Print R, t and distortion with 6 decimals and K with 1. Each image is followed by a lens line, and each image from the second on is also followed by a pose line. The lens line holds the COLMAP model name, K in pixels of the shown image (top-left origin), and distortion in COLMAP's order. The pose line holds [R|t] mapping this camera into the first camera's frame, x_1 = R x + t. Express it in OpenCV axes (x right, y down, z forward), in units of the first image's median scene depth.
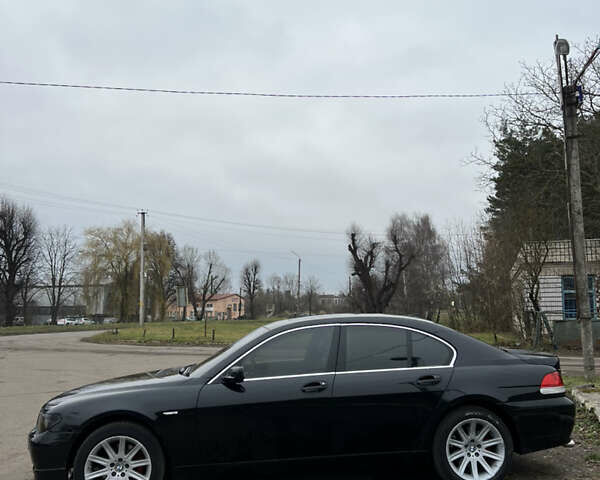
lens RADIAL K [[596.7, 0, 304.8], [0, 596.7, 239.2], [0, 0, 1]] dist [0.119106, -0.248518]
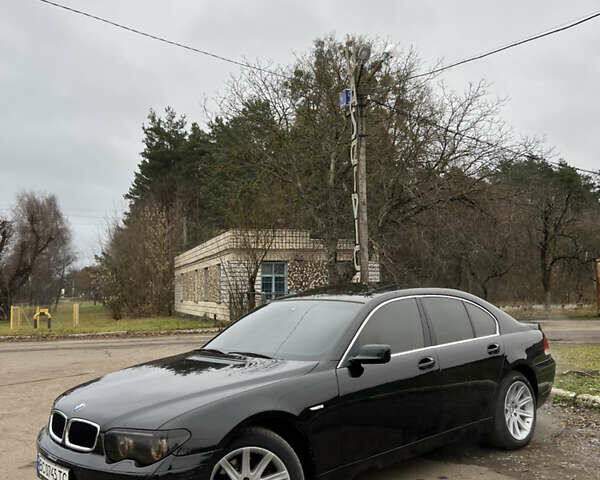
lens RADIAL K [[596.7, 0, 304.8], [0, 596.7, 239.2], [0, 0, 1]] dist [0.119106, -0.248518]
pose [[0.803161, 0.048560, 0.593780, -0.092351], [-0.060535, 0.998166, 0.000251, 0.009205], [-0.592679, -0.036146, 0.804628, 0.050625]]
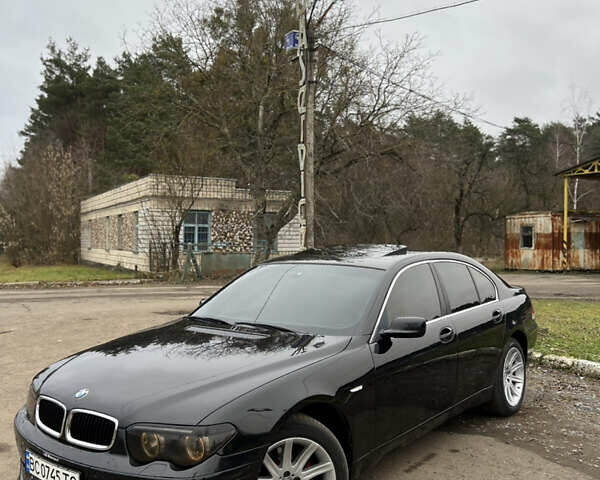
lens RADIAL K [[596.7, 0, 304.8], [0, 596.7, 239.2], [0, 0, 1]] dist [0.119106, -0.248518]
pose [[0.699408, 0.013125, 0.714602, -0.099542], [-0.093231, 0.992964, 0.073011, 0.009172], [-0.708616, -0.117687, 0.695711, 0.075249]]
